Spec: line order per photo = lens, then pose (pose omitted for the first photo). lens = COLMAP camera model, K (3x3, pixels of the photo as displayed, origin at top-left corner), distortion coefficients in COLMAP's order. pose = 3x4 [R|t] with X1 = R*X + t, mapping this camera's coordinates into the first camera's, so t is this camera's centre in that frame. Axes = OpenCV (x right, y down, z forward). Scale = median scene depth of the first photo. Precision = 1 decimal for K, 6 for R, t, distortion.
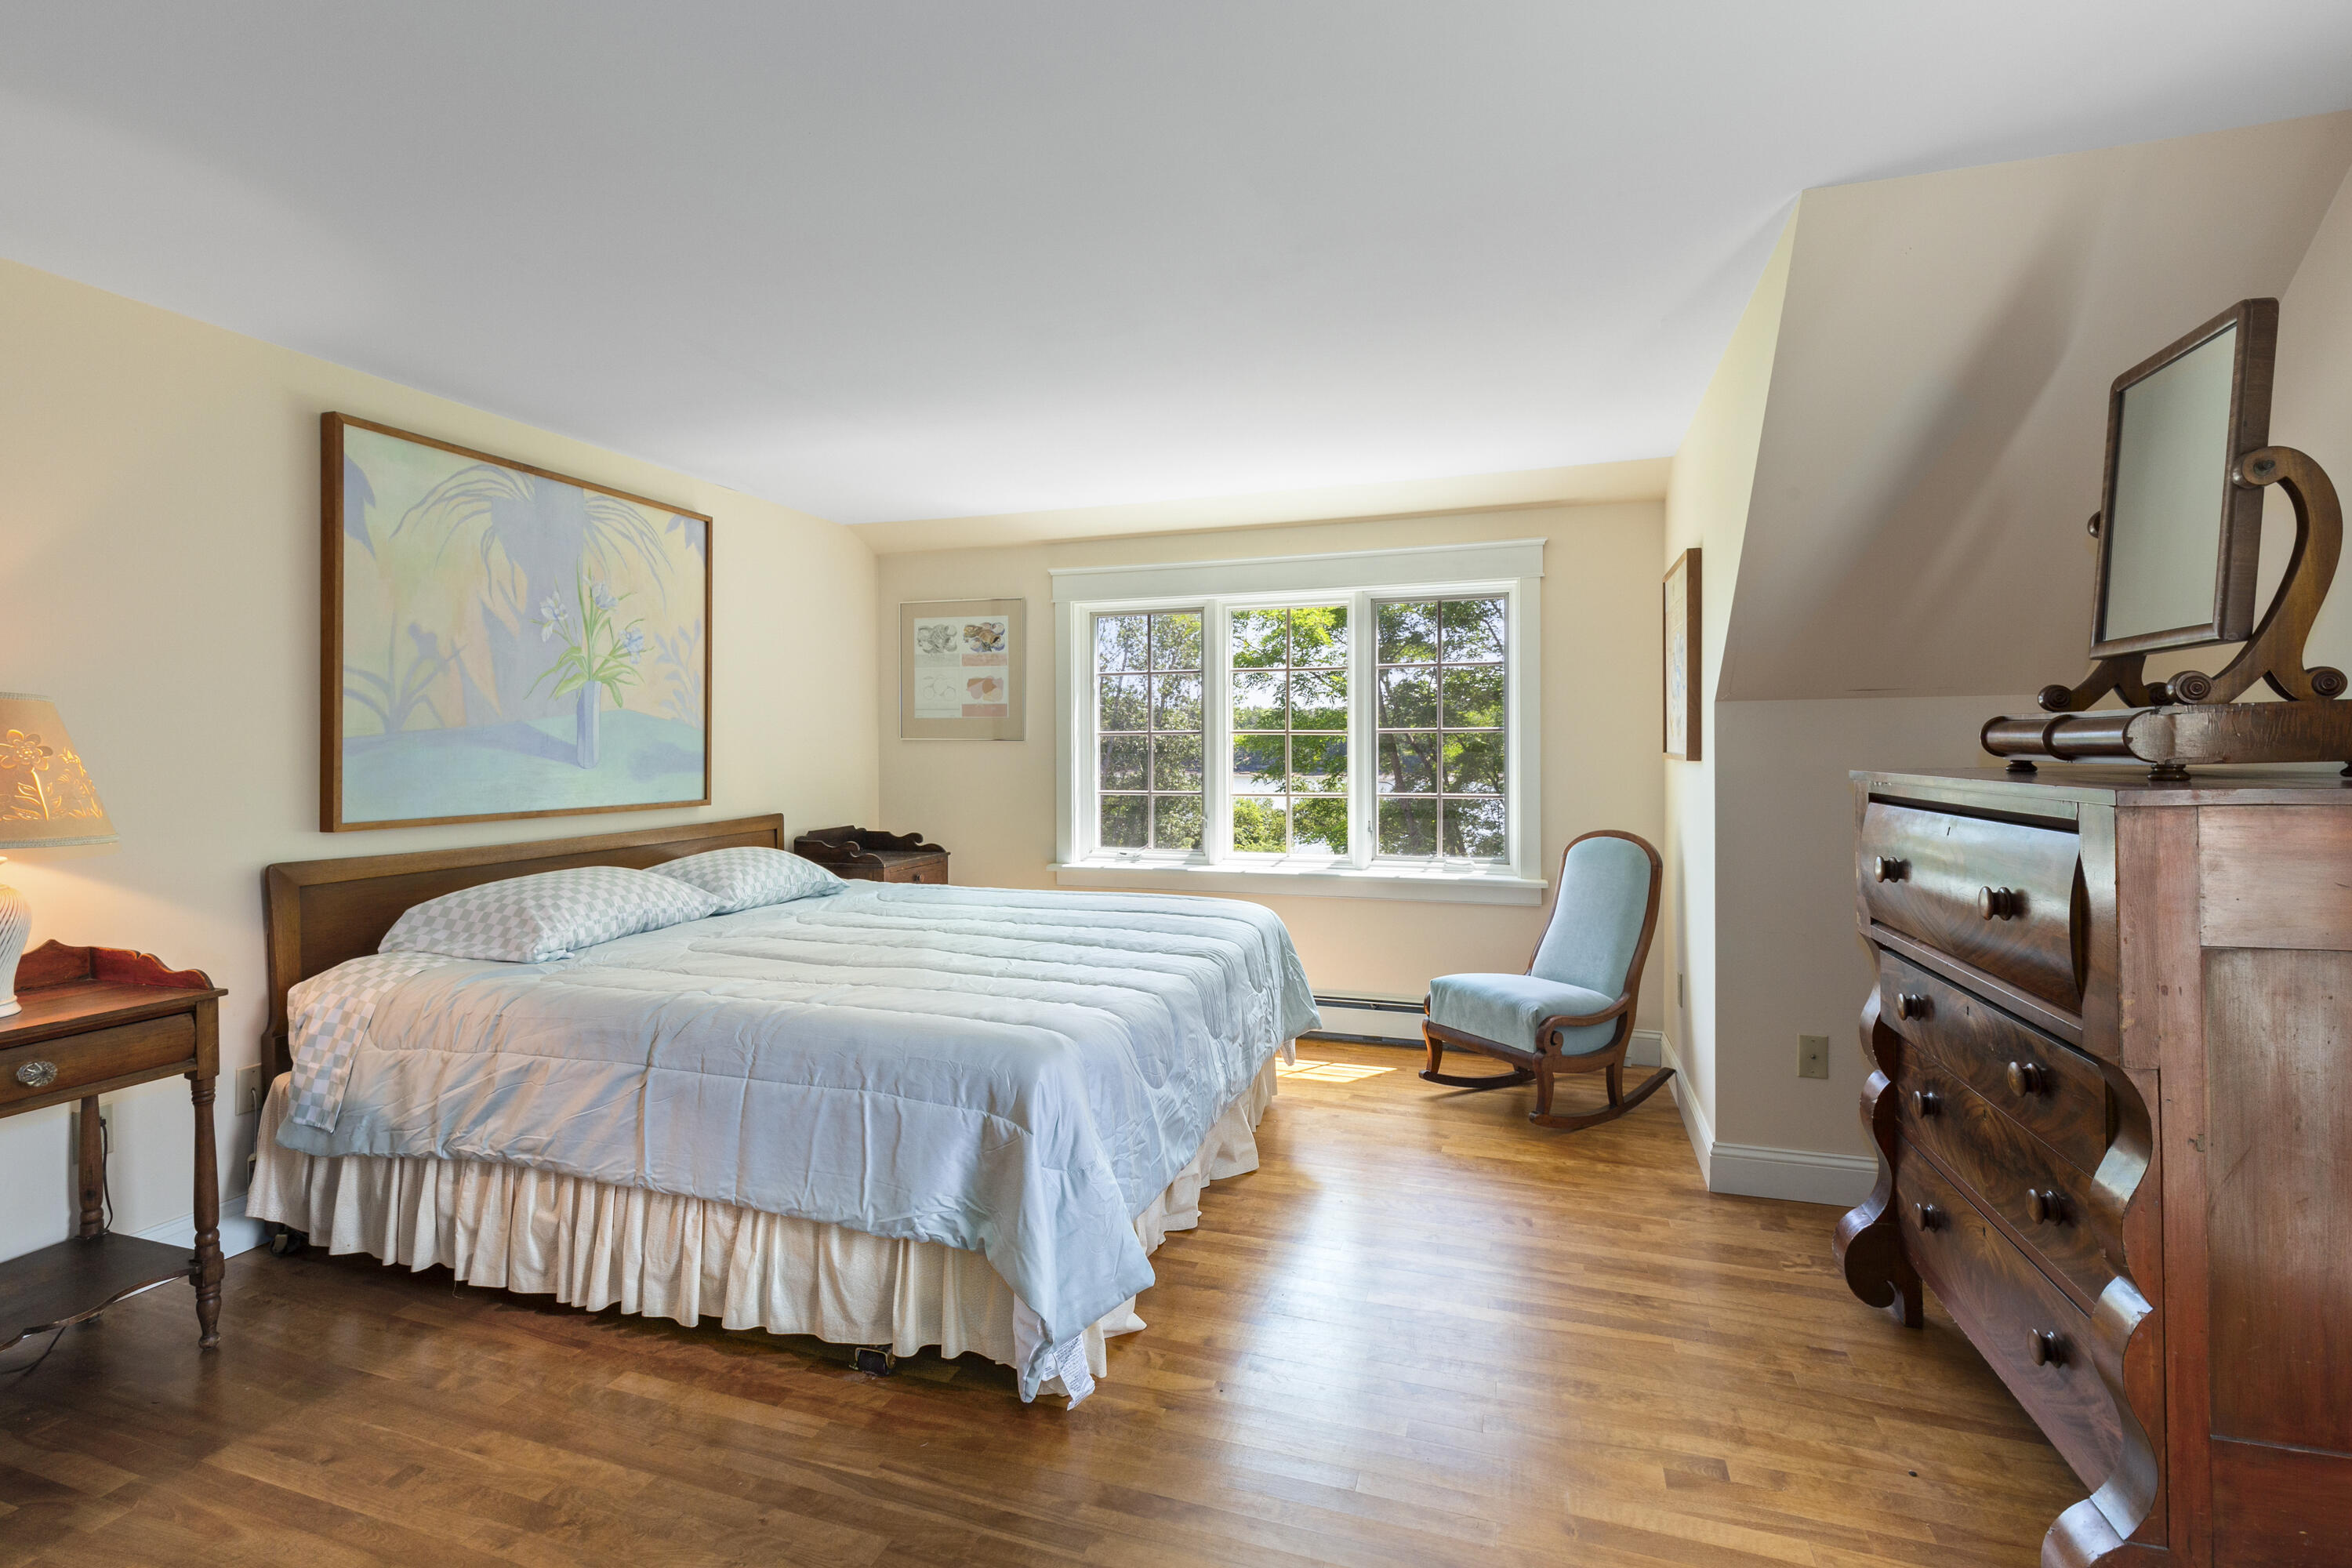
lens RADIAL K [[1066.5, 0, 1111.2], [0, 1066.5, 750.1], [0, 0, 1]] dist [0.003203, -0.001237]
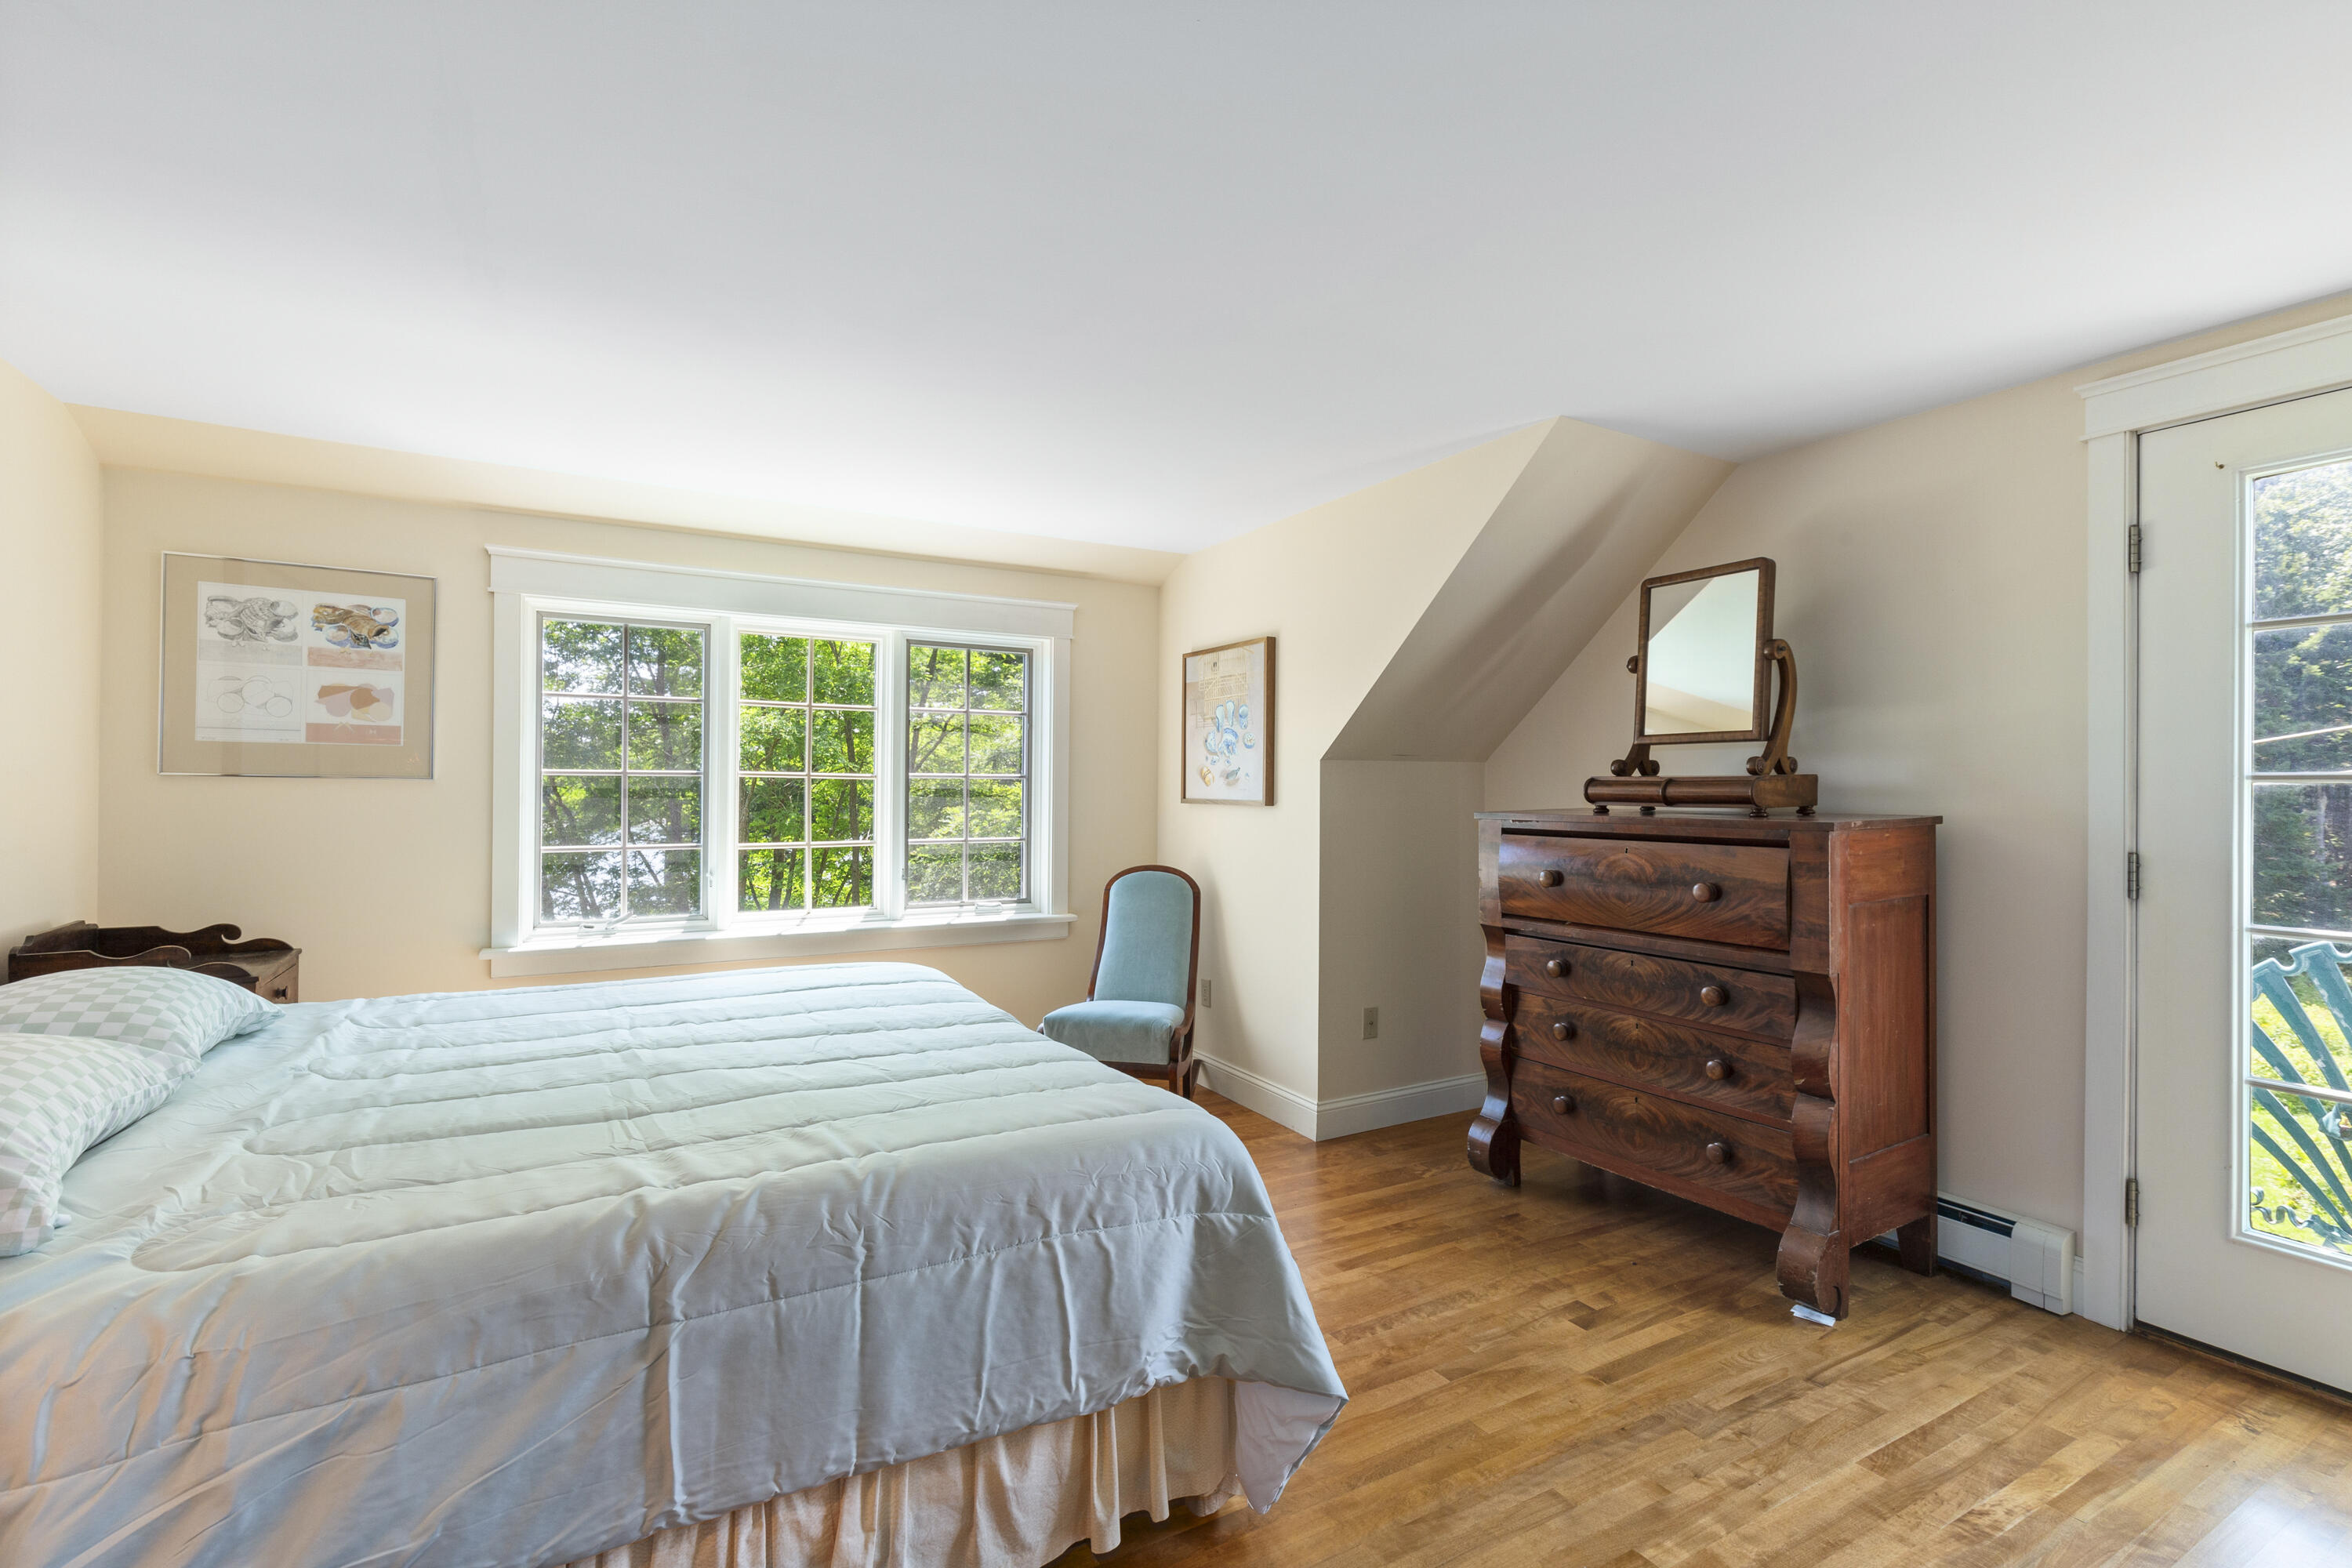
lens RADIAL K [[1066.5, 0, 1168.8], [0, 1066.5, 787.6], [0, 0, 1]] dist [0.003203, -0.001237]
pose [[0.655264, 0.009084, 0.755346, -0.441960], [-0.005356, 0.999958, -0.007380, -0.001267], [-0.755381, 0.000791, 0.655285, 0.247417]]
